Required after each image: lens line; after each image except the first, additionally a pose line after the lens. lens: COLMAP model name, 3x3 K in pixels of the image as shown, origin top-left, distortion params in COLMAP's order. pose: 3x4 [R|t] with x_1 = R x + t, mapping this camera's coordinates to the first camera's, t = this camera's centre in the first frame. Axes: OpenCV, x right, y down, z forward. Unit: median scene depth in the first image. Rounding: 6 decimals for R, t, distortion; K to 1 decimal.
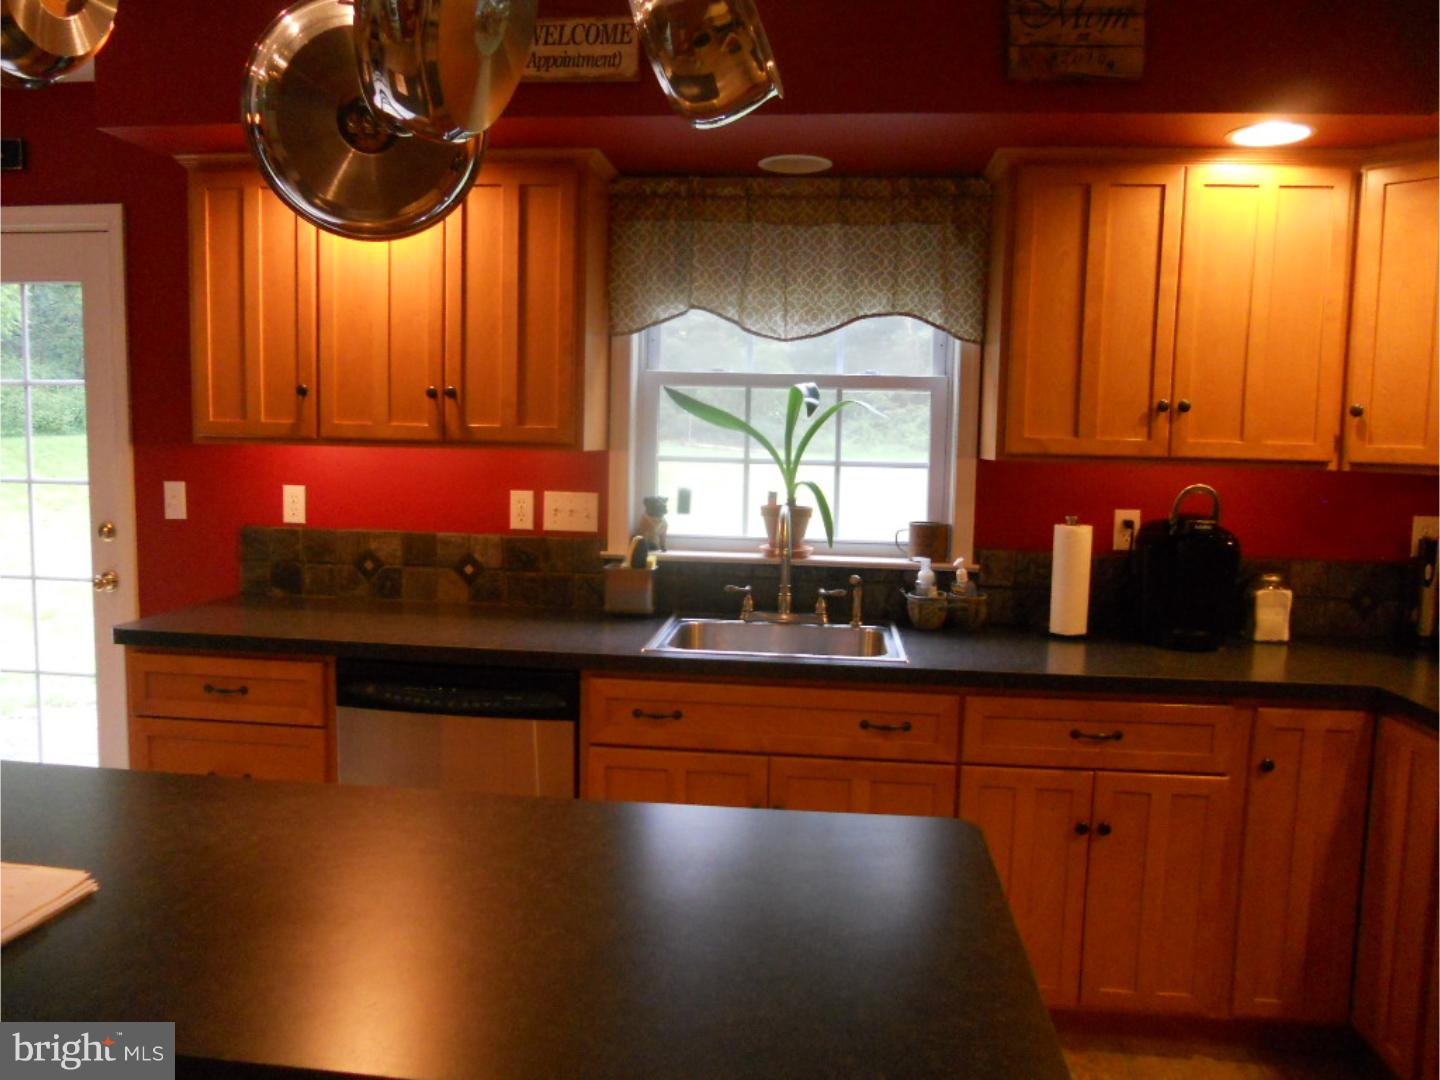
lens RADIAL K [[1094.4, 0, 720.0], [0, 1094.4, 540.0], [0, 0, 1]] dist [-0.081103, 0.044308]
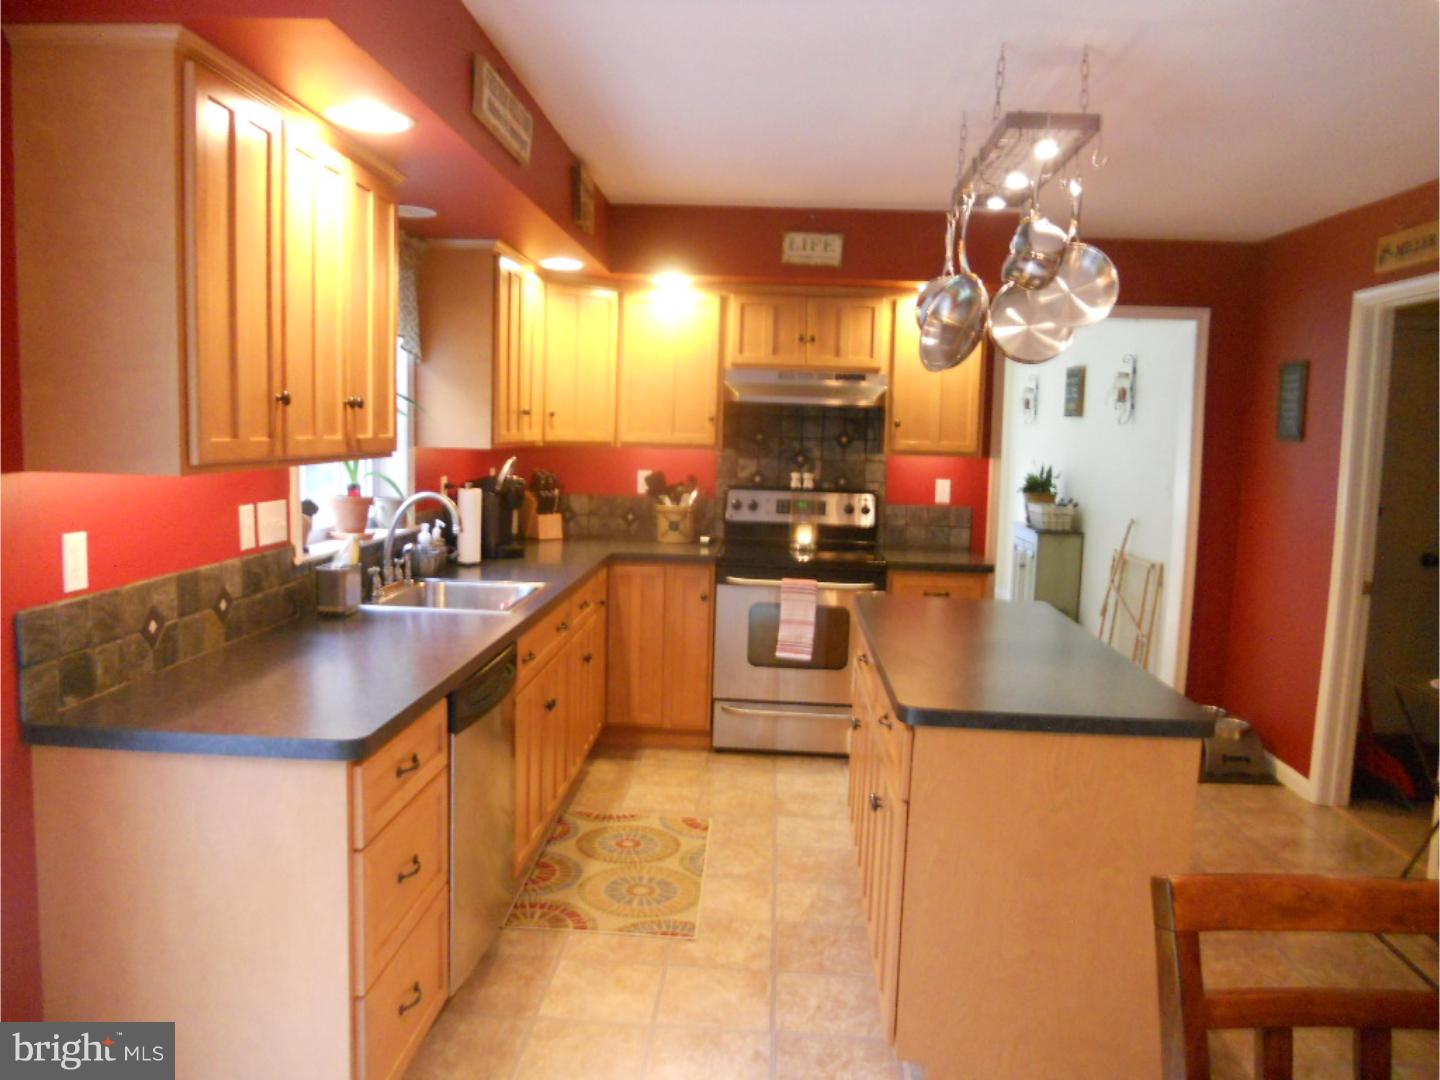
lens RADIAL K [[1094.4, 0, 720.0], [0, 1094.4, 540.0], [0, 0, 1]] dist [-0.081103, 0.044308]
pose [[-0.070069, -0.128790, 0.989193, -1.060158], [0.049454, 0.989963, 0.132393, -0.111610], [-0.996316, 0.058196, -0.062996, 0.667165]]
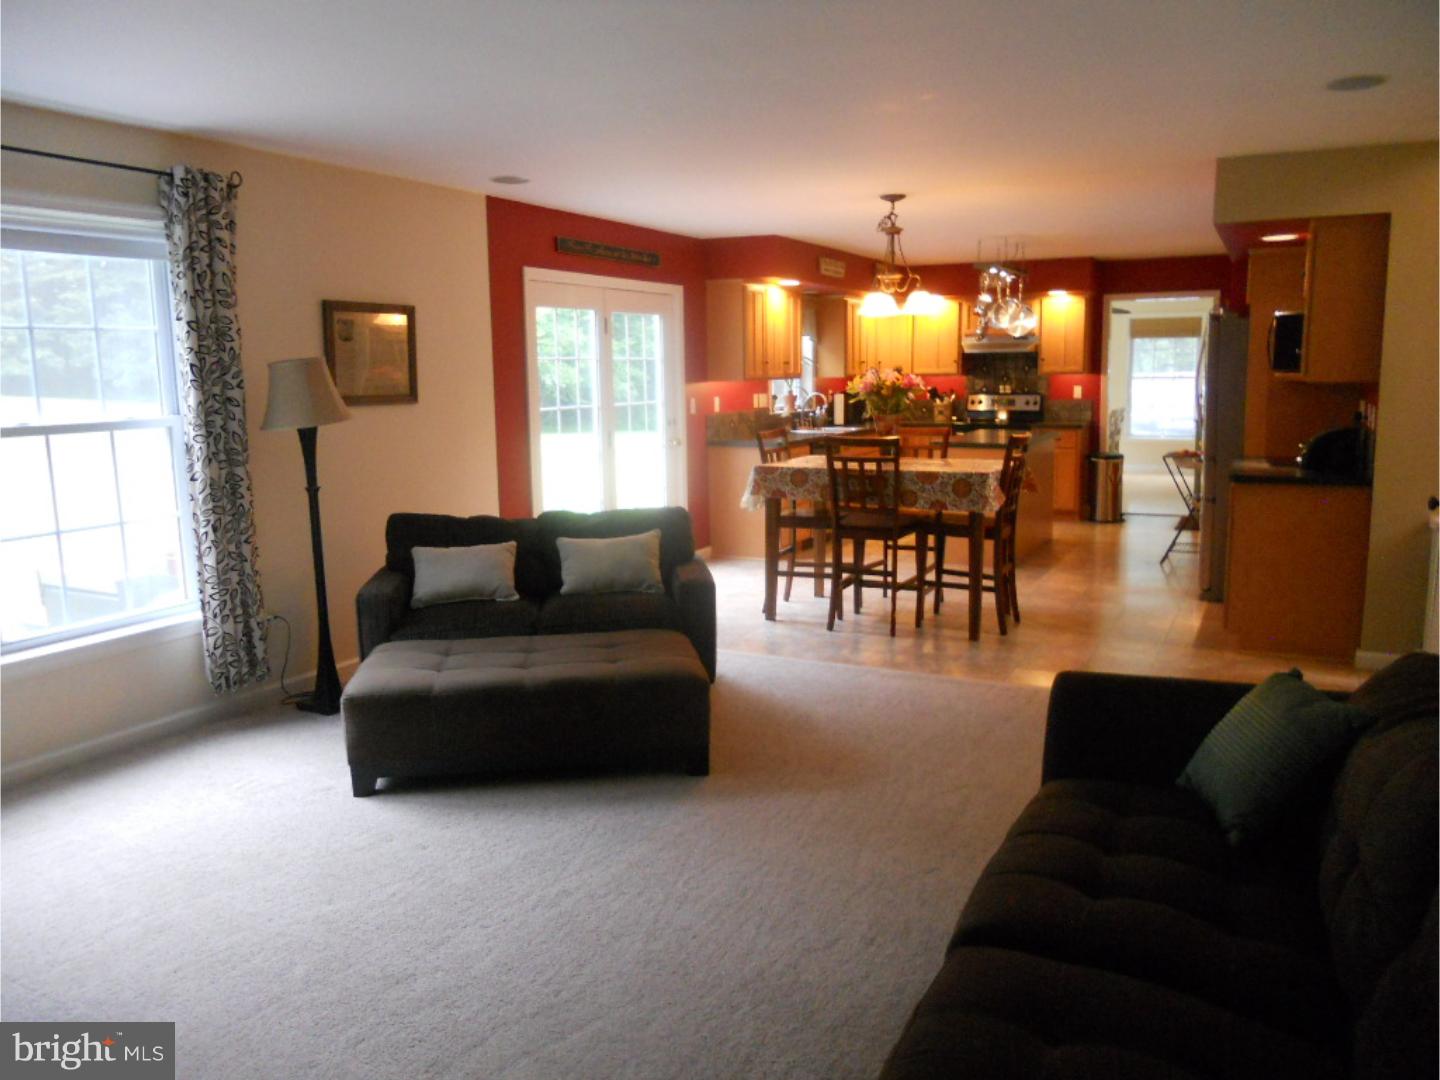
lens RADIAL K [[1094.4, 0, 720.0], [0, 1094.4, 540.0], [0, 0, 1]] dist [-0.081103, 0.044308]
pose [[0.349988, -0.172566, 0.920722, -2.898146], [0.100431, 0.984133, 0.146275, -0.096953], [-0.931355, 0.041274, 0.361766, 0.059729]]
